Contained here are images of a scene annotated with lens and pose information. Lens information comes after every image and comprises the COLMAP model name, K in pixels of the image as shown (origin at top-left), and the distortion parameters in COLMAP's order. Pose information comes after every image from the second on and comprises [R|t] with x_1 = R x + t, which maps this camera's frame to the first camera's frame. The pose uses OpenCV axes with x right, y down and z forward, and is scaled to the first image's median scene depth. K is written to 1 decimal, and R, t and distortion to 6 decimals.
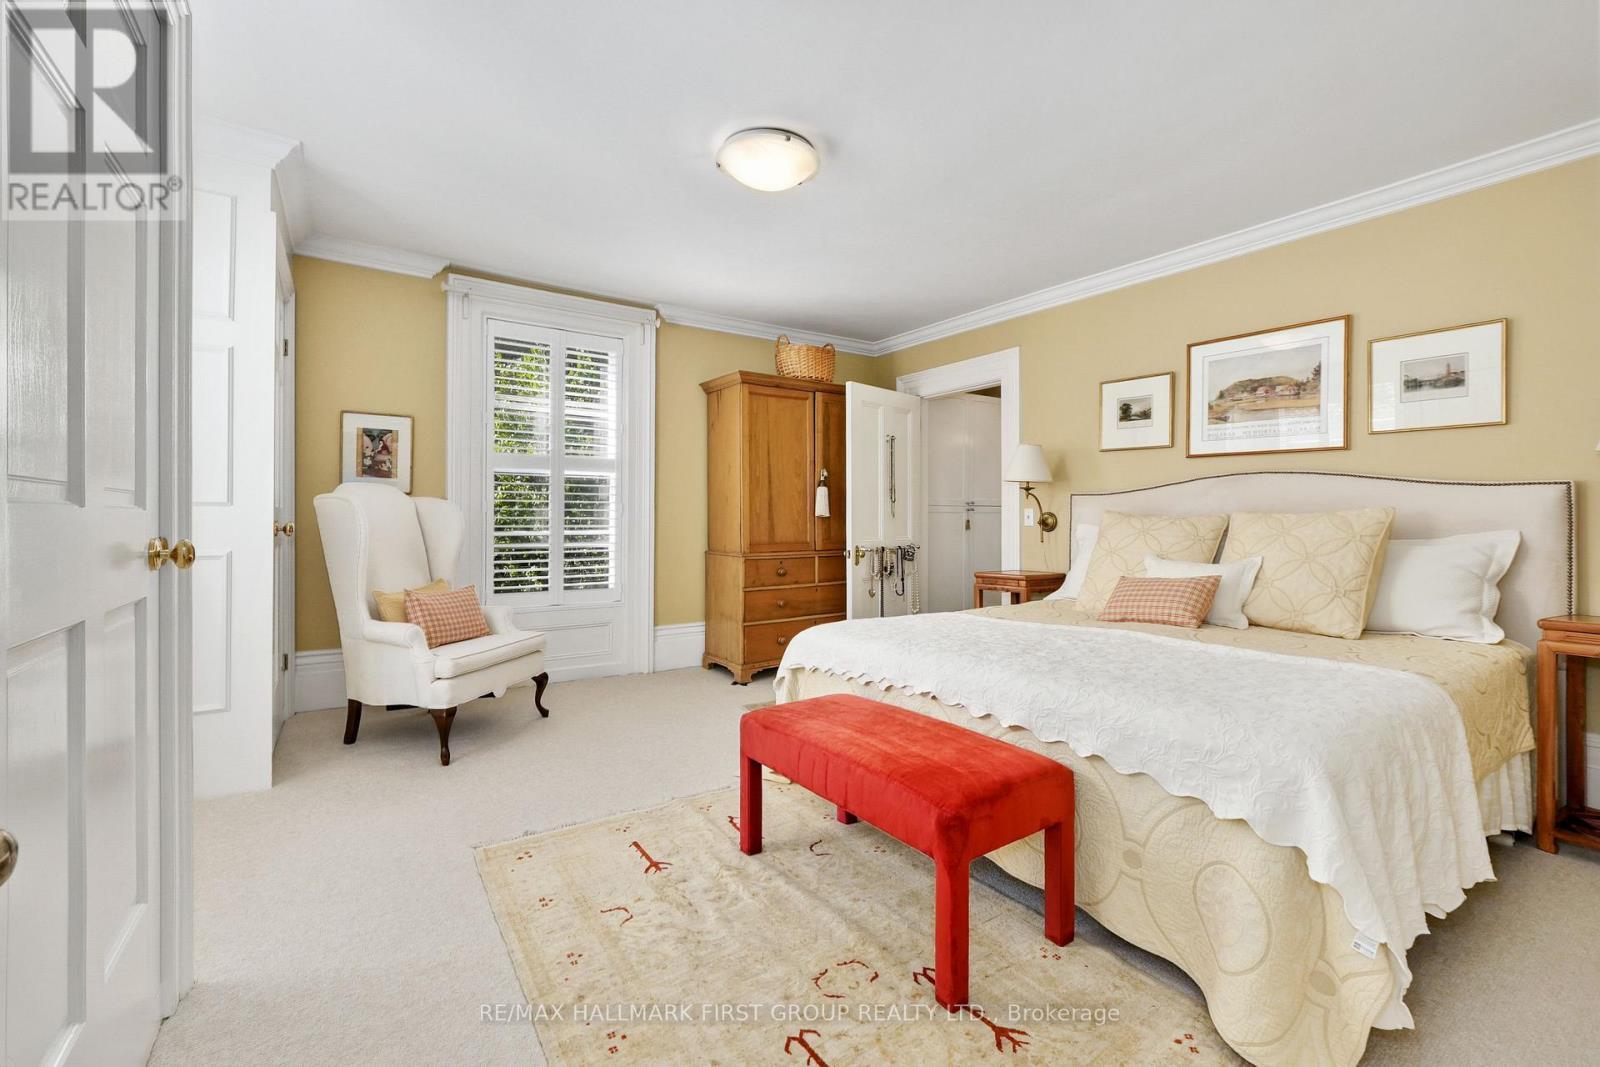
lens RADIAL K [[696.8, 0, 803.2], [0, 696.8, 508.5], [0, 0, 1]] dist [-0.008363, 0.000055]
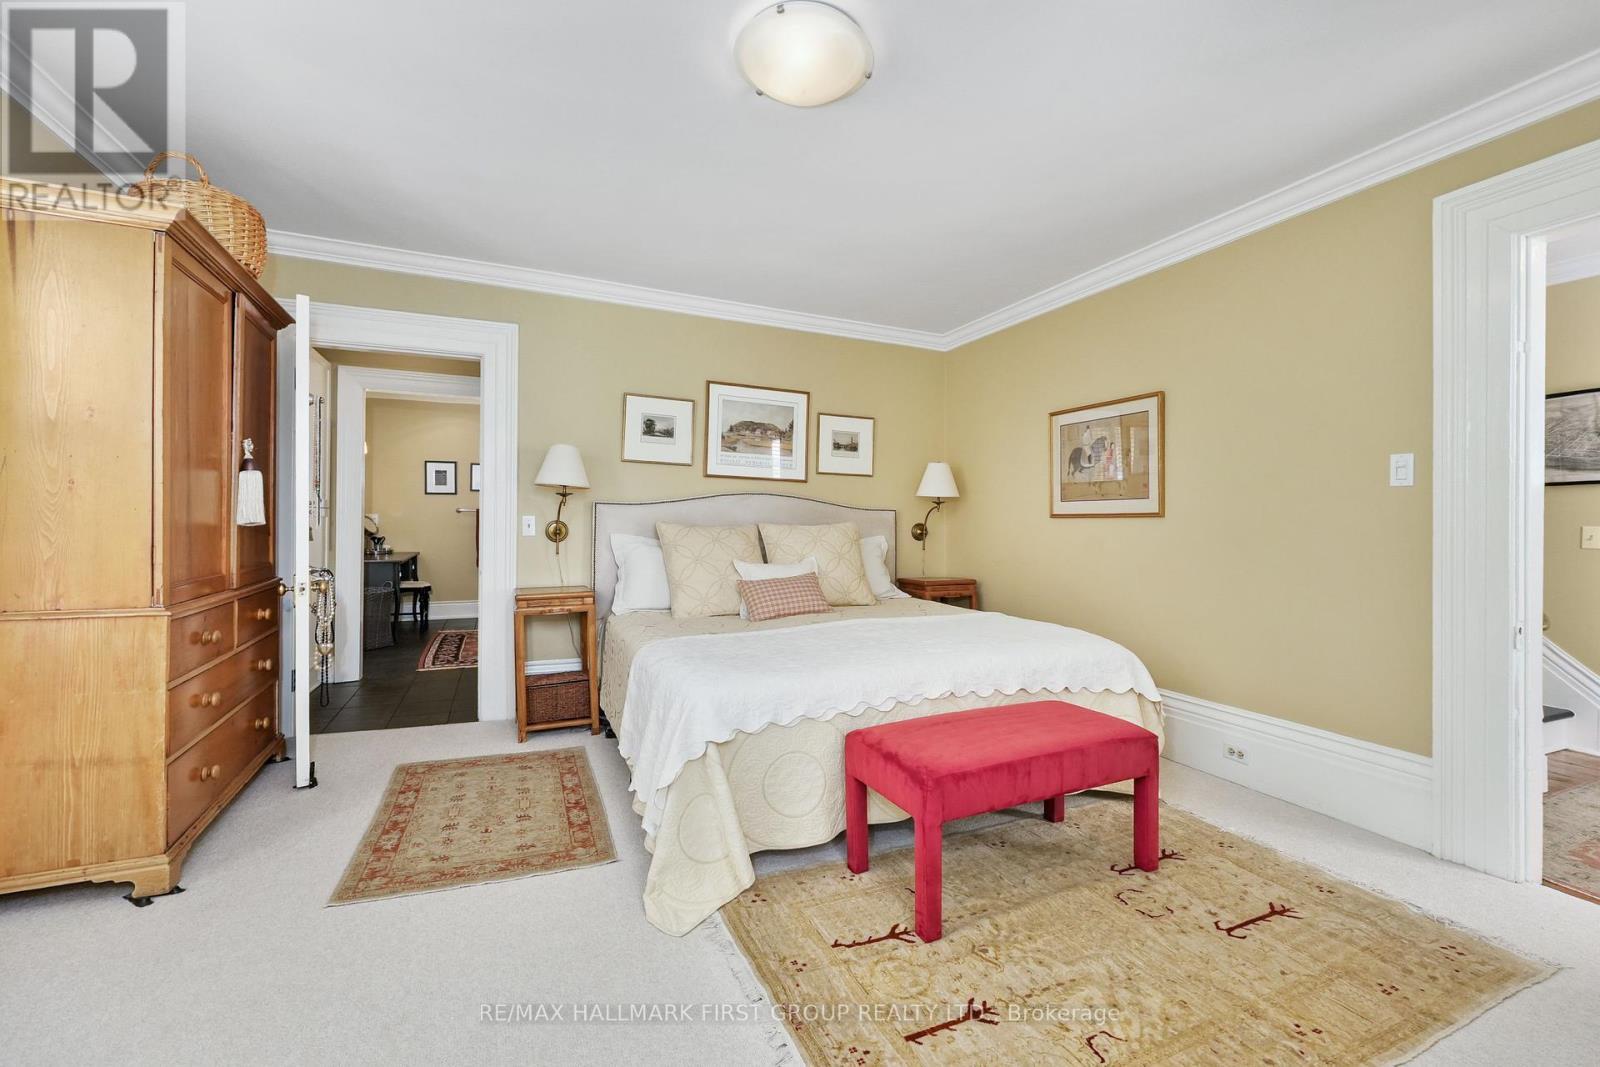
lens RADIAL K [[696.8, 0, 798.6], [0, 696.8, 521.7], [0, 0, 1]] dist [-0.008363, 0.000055]
pose [[0.153823, 0.003199, 0.988093, -0.613266], [-0.020917, 0.999781, 0.000019, 0.000055], [-0.987877, -0.020671, 0.153856, 0.688955]]
